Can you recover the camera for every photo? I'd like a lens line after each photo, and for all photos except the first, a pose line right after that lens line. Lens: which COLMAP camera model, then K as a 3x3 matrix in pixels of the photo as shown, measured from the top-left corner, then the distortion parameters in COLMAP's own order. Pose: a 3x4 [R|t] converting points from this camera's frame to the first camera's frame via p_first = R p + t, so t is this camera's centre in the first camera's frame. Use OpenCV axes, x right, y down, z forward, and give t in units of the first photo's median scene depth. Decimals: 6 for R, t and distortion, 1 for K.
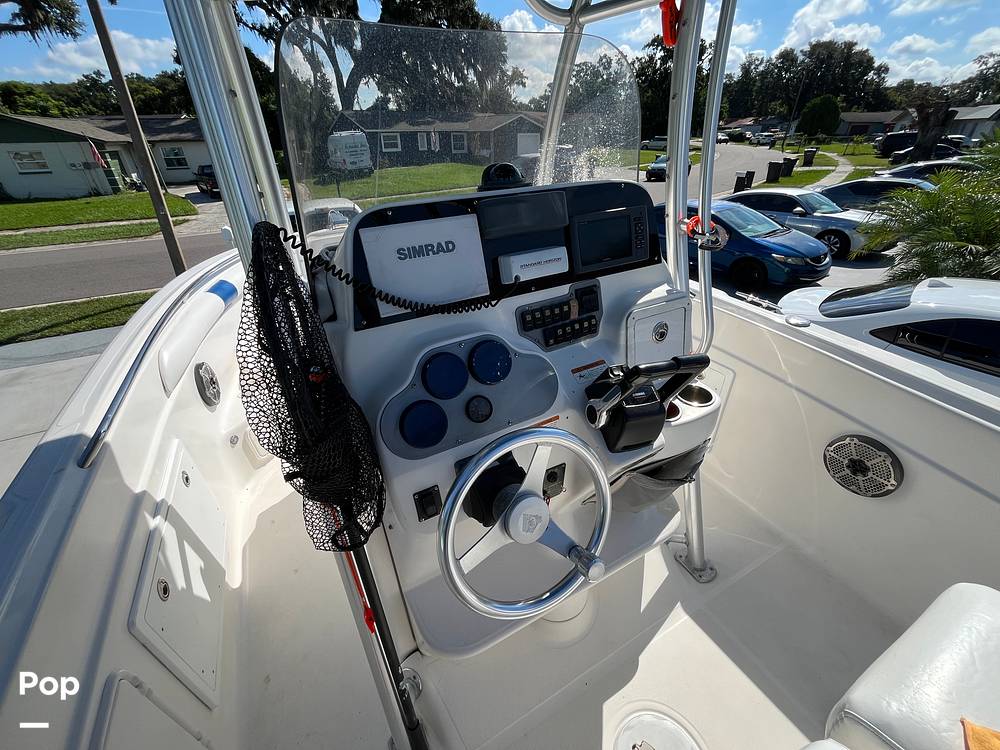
lens RADIAL K [[400.5, 0, 502.8], [0, 400.5, 370.3], [0, 0, 1]] dist [-0.001624, -0.000519]
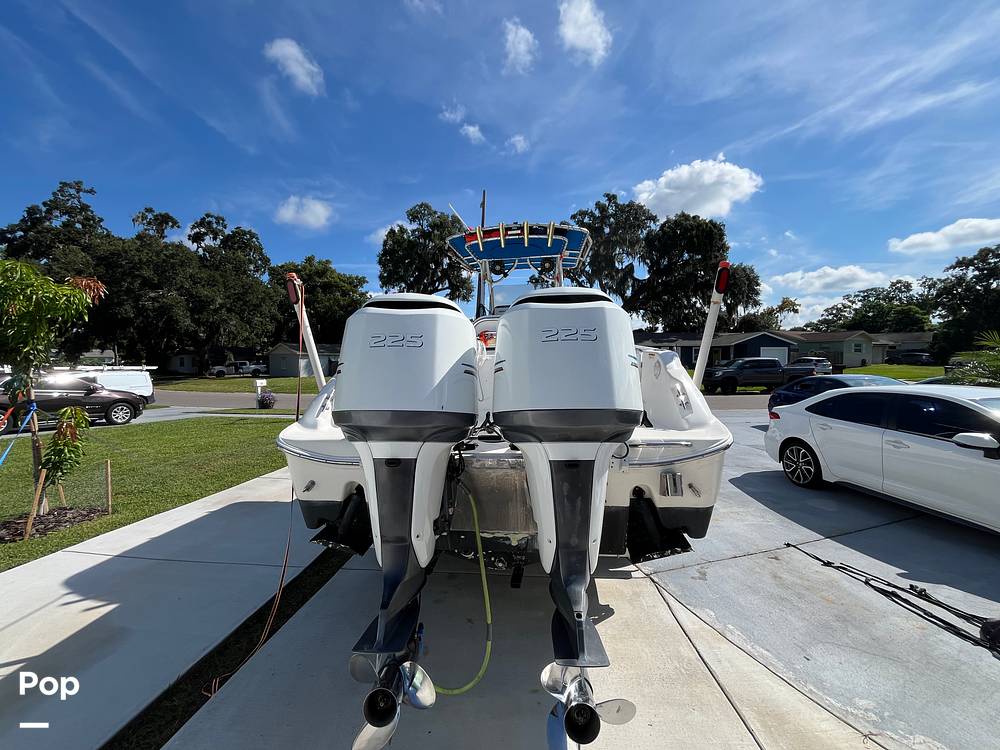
lens RADIAL K [[407.2, 0, 498.0], [0, 407.2, 371.3], [0, 0, 1]] dist [0.000012, -0.000418]
pose [[0.813204, 0.031204, -0.581141, 2.146427], [-0.303592, 0.874675, -0.377857, 1.689167], [0.496519, 0.483705, 0.720763, -1.939505]]
